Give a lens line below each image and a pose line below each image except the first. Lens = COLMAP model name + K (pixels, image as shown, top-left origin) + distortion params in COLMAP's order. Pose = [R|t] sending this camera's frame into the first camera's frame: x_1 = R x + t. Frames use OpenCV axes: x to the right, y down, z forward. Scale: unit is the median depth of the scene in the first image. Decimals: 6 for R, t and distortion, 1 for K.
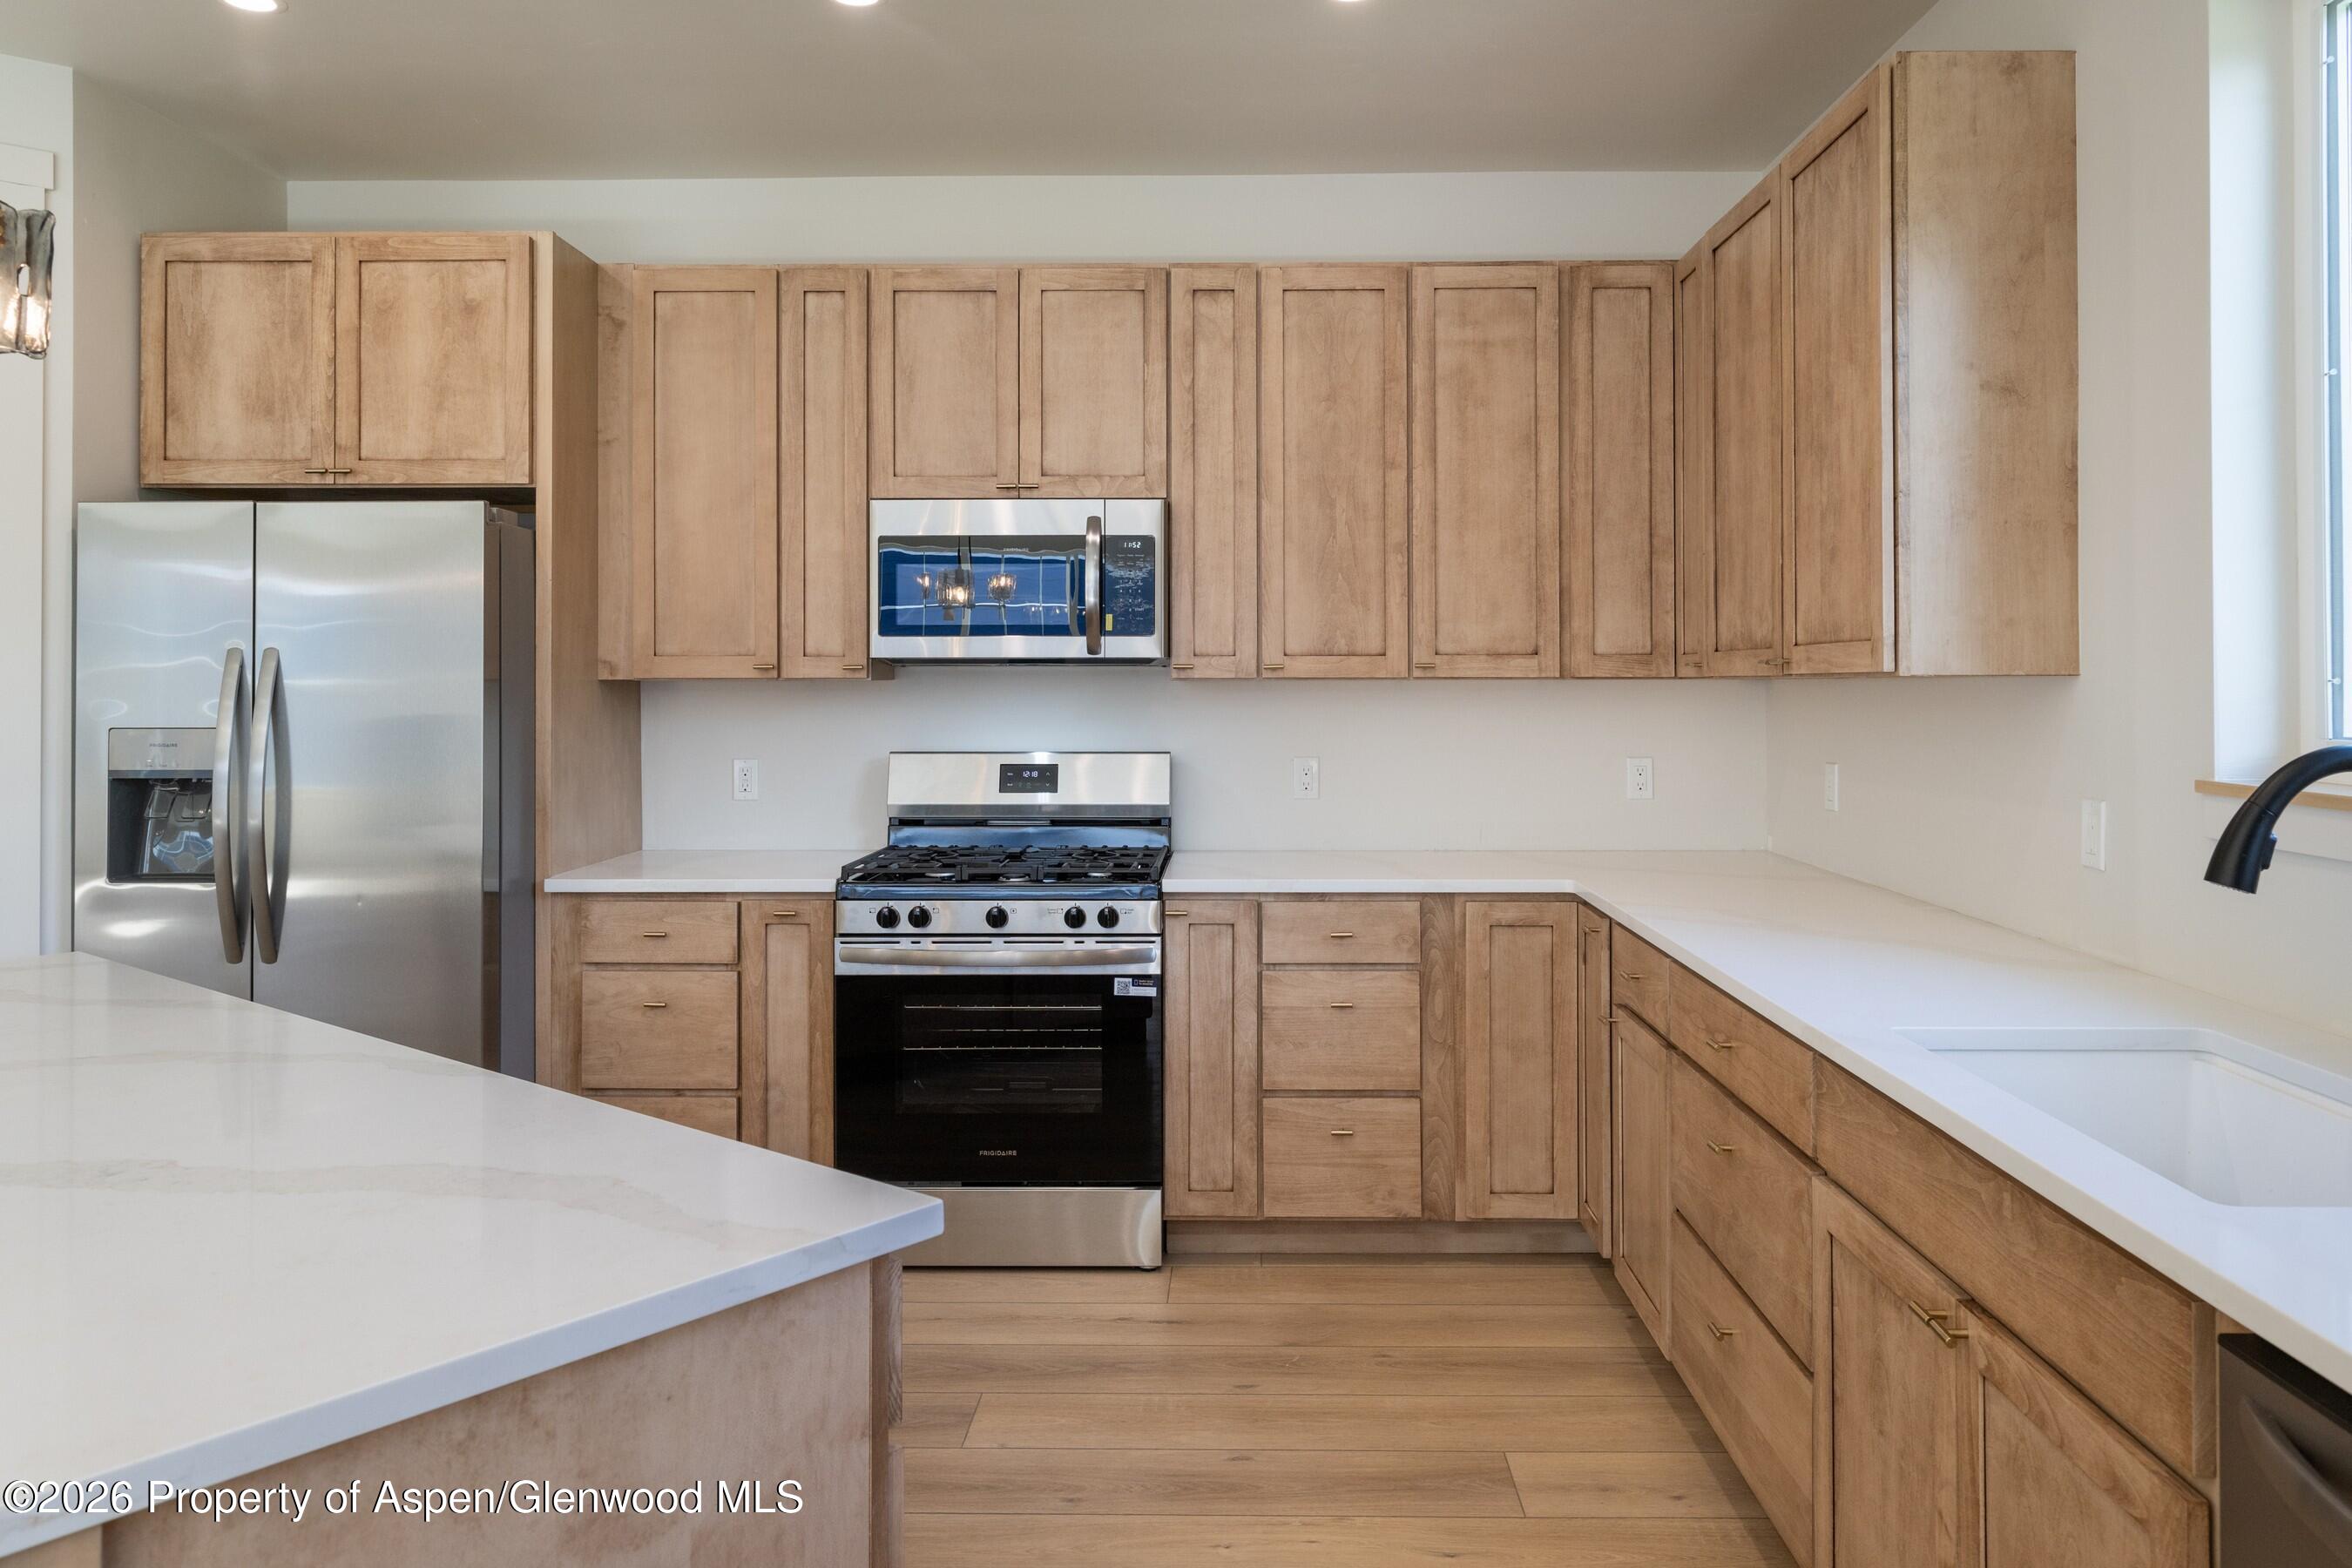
lens RADIAL K [[1649.0, 0, 1229.0], [0, 1649.0, 664.6], [0, 0, 1]] dist [0.002190, -0.008918]
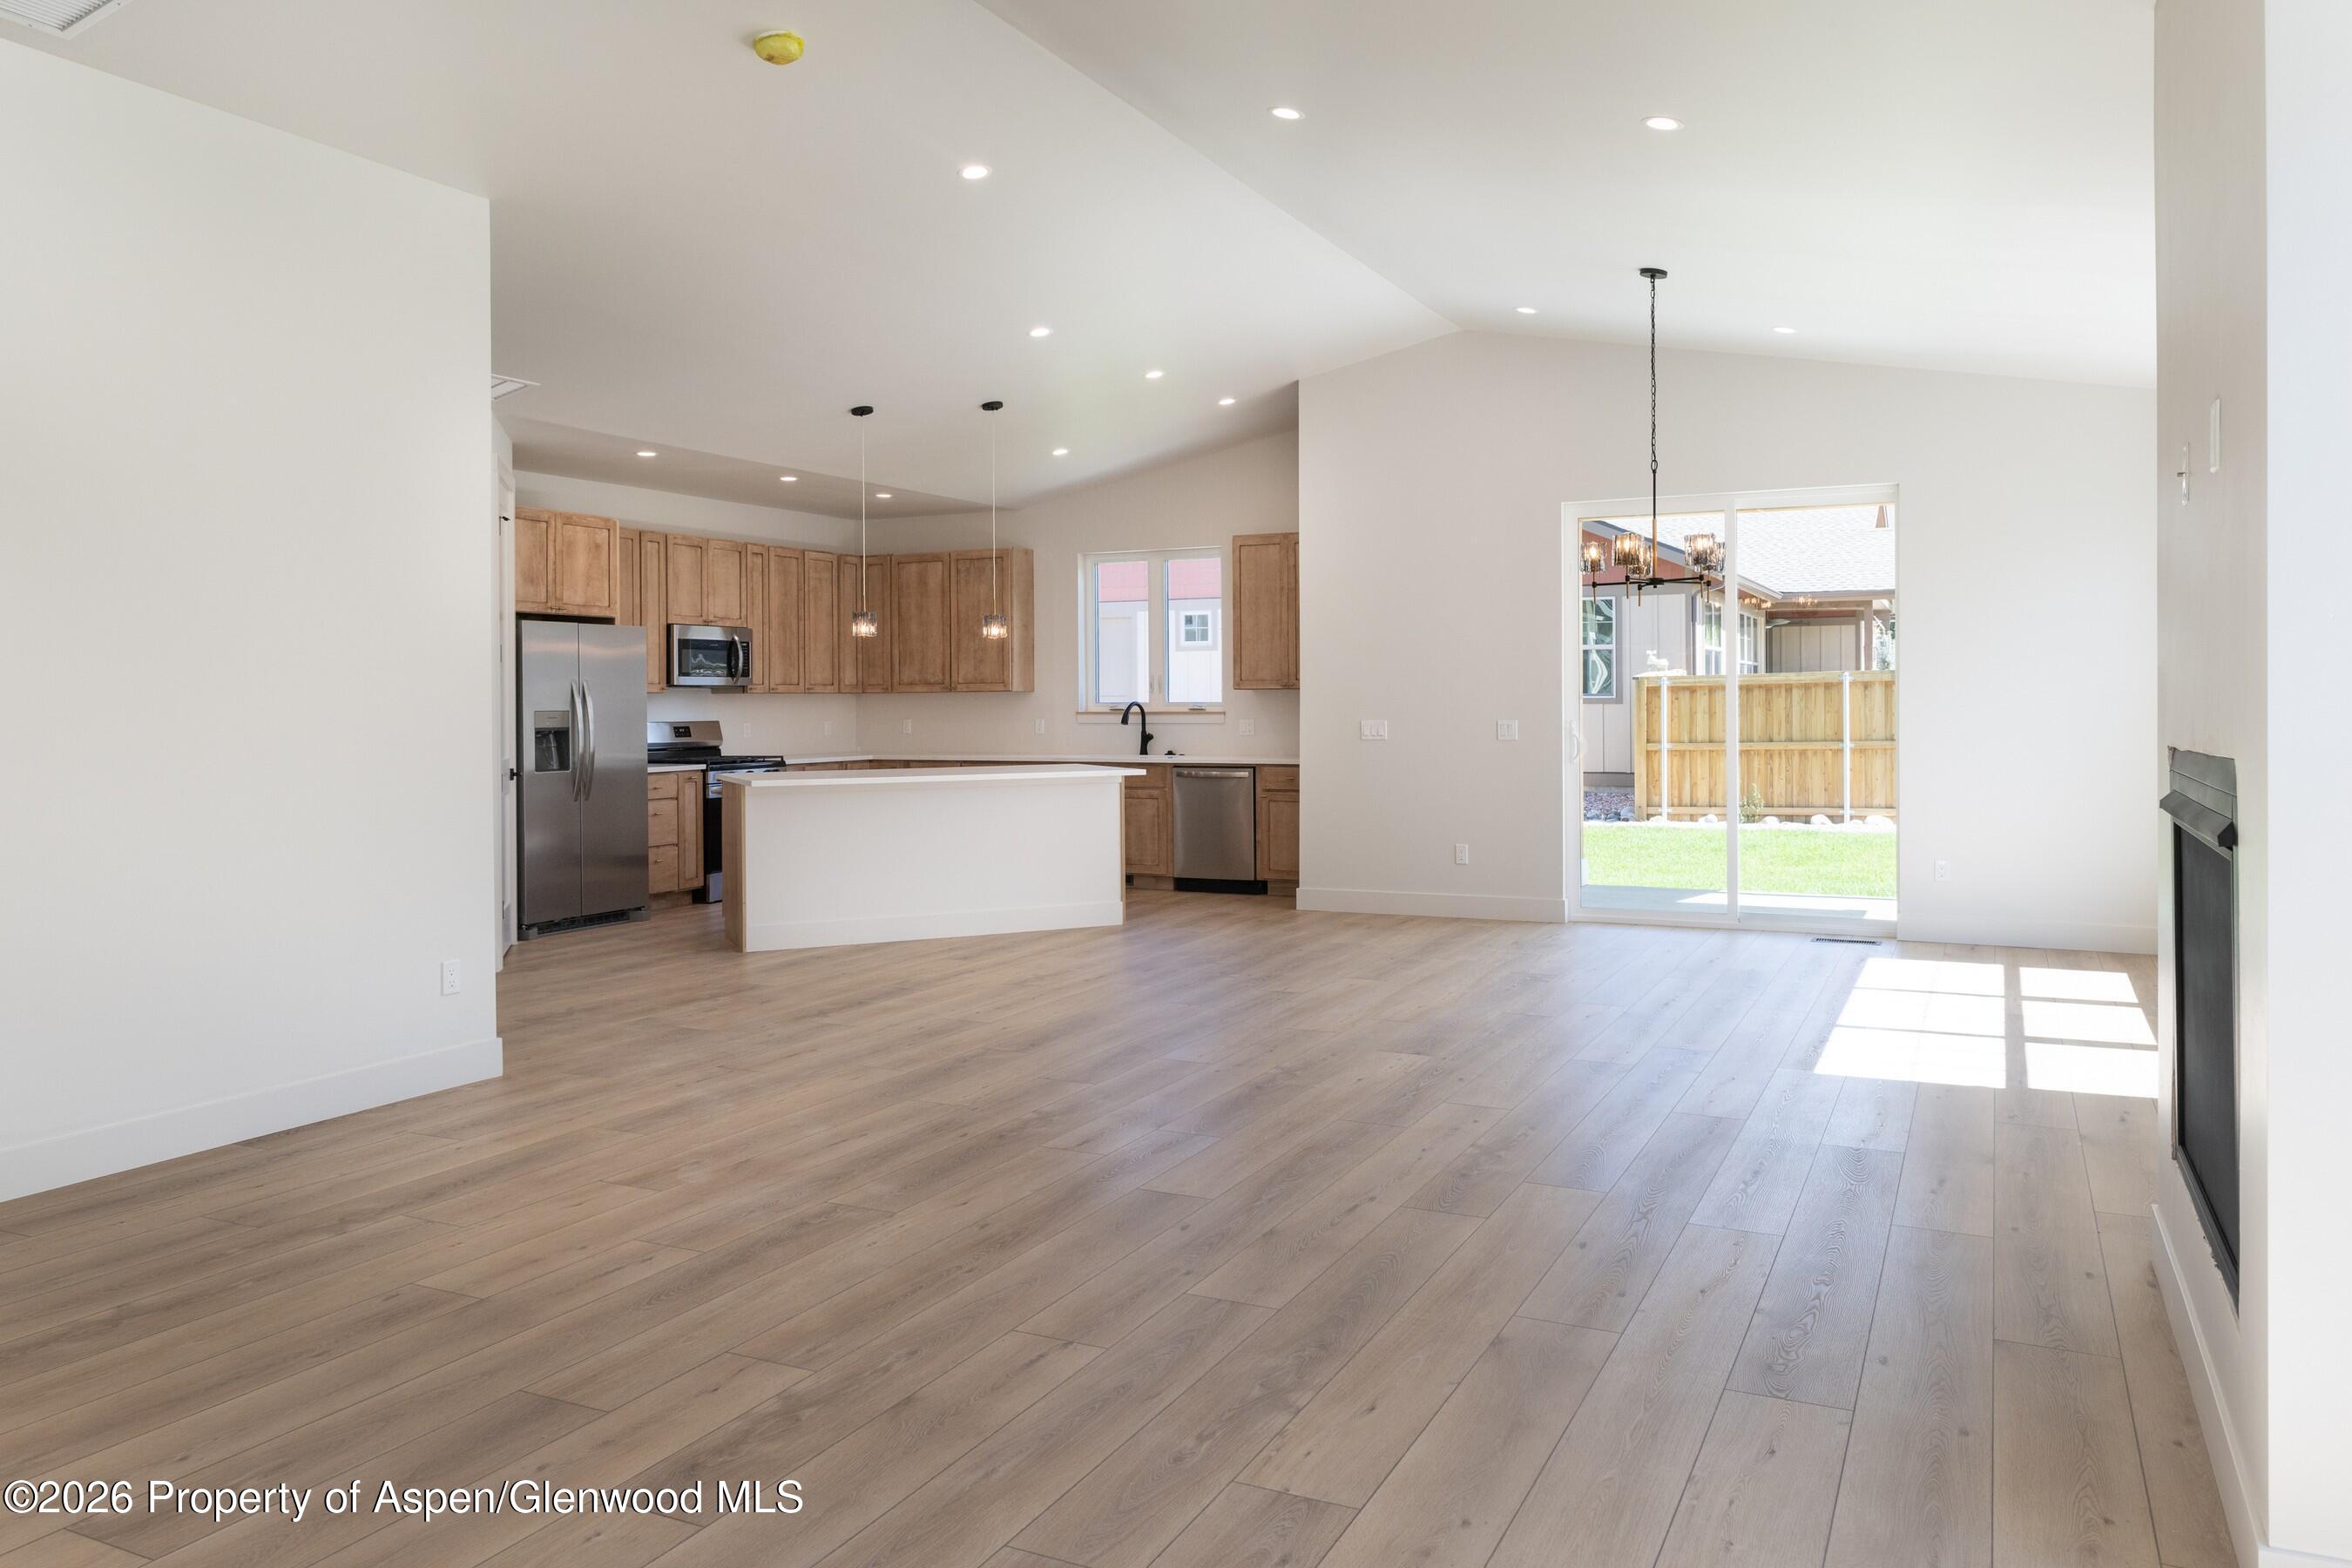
lens RADIAL K [[1649.0, 0, 1241.1], [0, 1649.0, 697.8], [0, 0, 1]] dist [0.002190, -0.008918]
pose [[0.406331, -0.001166, 0.913725, -2.378006], [-0.004653, 0.999984, 0.003345, 0.004450], [-0.913714, -0.005611, 0.406319, -0.942774]]
